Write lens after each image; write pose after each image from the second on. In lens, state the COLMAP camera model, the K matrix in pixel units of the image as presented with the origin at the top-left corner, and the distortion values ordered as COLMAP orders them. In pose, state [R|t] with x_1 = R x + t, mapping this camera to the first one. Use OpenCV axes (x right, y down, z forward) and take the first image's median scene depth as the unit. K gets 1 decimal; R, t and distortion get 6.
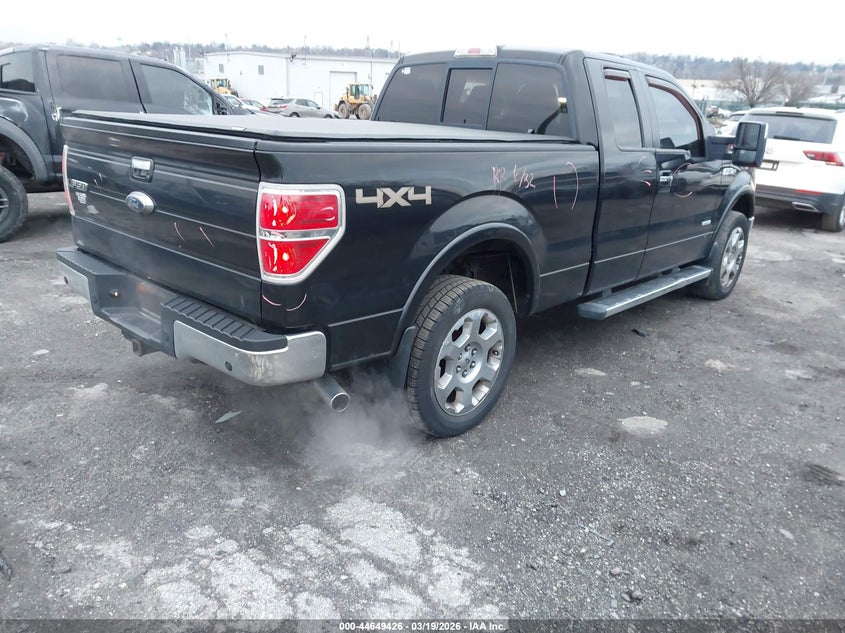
lens RADIAL K [[637.9, 0, 419.5], [0, 637.9, 320.2], [0, 0, 1]] dist [0.076362, 0.000003]
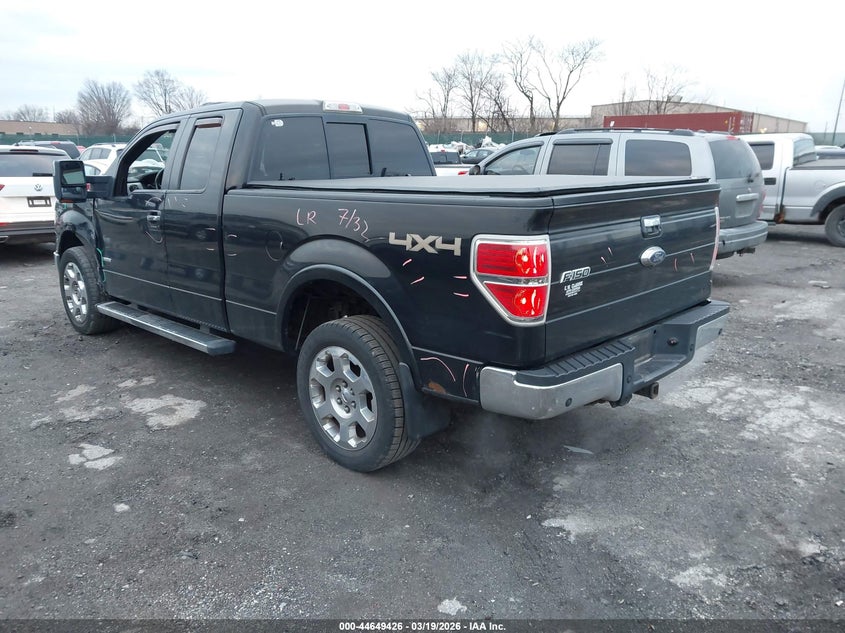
lens RADIAL K [[637.9, 0, 419.5], [0, 637.9, 320.2], [0, 0, 1]] dist [0.076362, 0.000003]
pose [[0.023456, -0.269358, 0.962754, -1.503267], [0.316390, 0.915520, 0.248435, -0.464962], [-0.948339, 0.298779, 0.106696, 1.278237]]
